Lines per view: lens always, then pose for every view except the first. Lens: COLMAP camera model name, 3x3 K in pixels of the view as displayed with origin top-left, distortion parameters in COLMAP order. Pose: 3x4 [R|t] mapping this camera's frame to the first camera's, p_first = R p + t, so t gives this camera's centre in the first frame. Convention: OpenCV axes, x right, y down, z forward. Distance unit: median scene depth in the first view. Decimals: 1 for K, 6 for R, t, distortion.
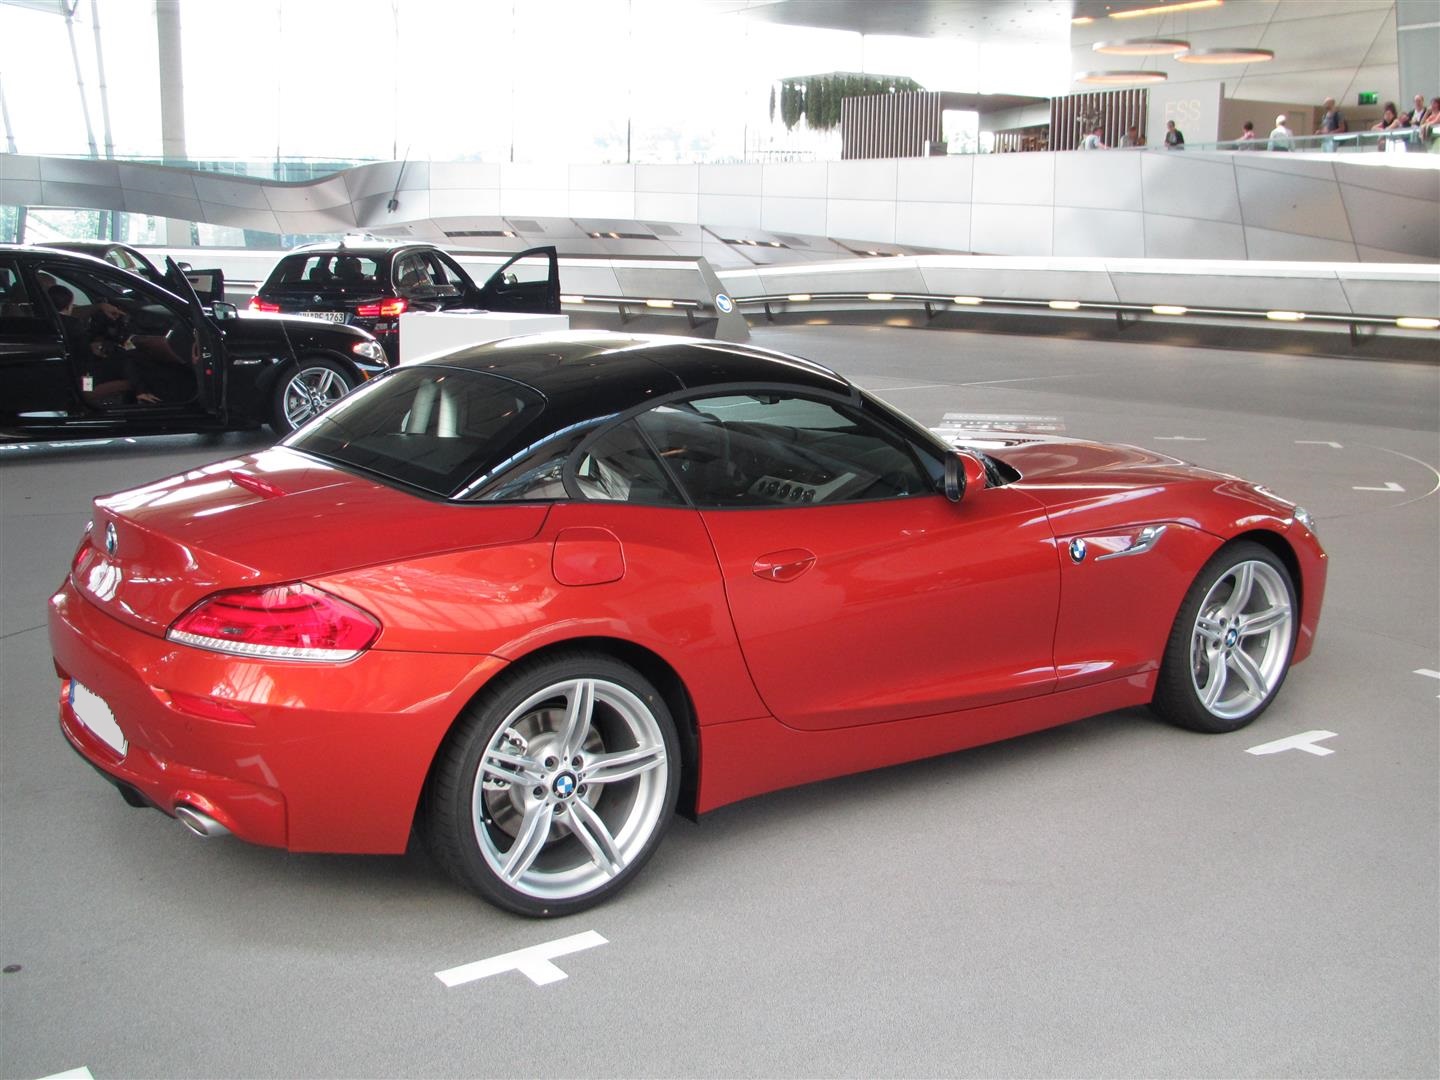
lens RADIAL K [[1567.4, 0, 720.0], [0, 1567.4, 540.0], [0, 0, 1]] dist [-0.026882, 0.008241]
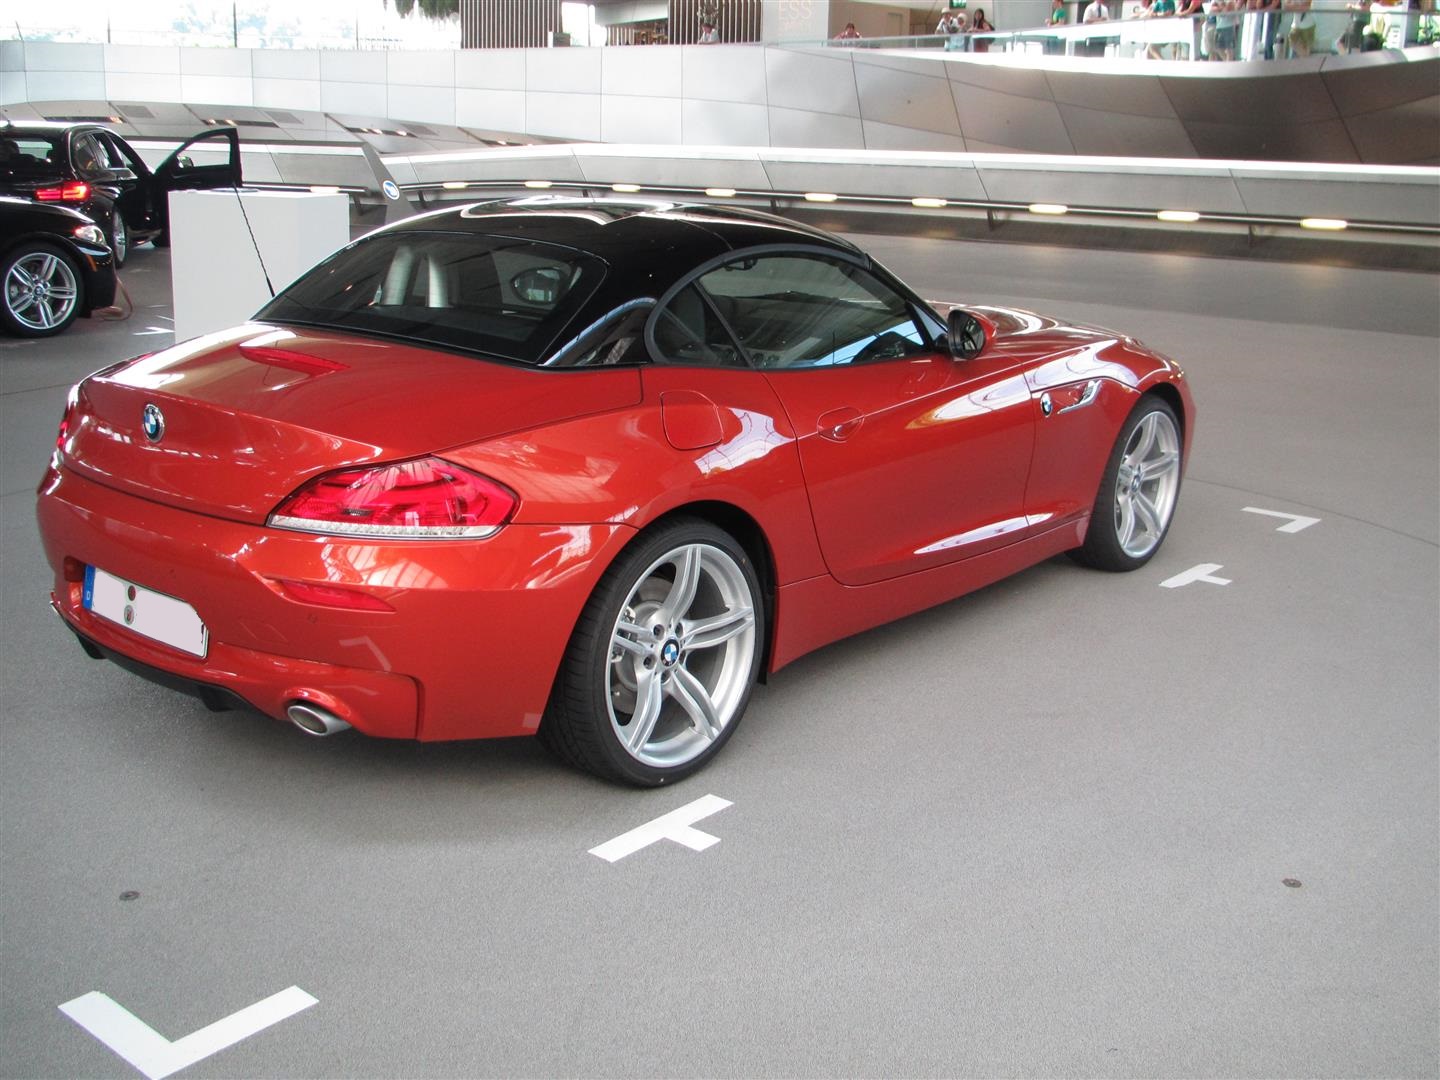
lens RADIAL K [[1502.2, 0, 720.0], [0, 1502.2, 540.0], [0, 0, 1]] dist [-0.025290, -0.012086]
pose [[0.966058, -0.054324, 0.252550, -0.099031], [0.035073, 0.996168, 0.080116, 0.003315], [-0.255935, -0.068539, 0.964261, 0.025930]]
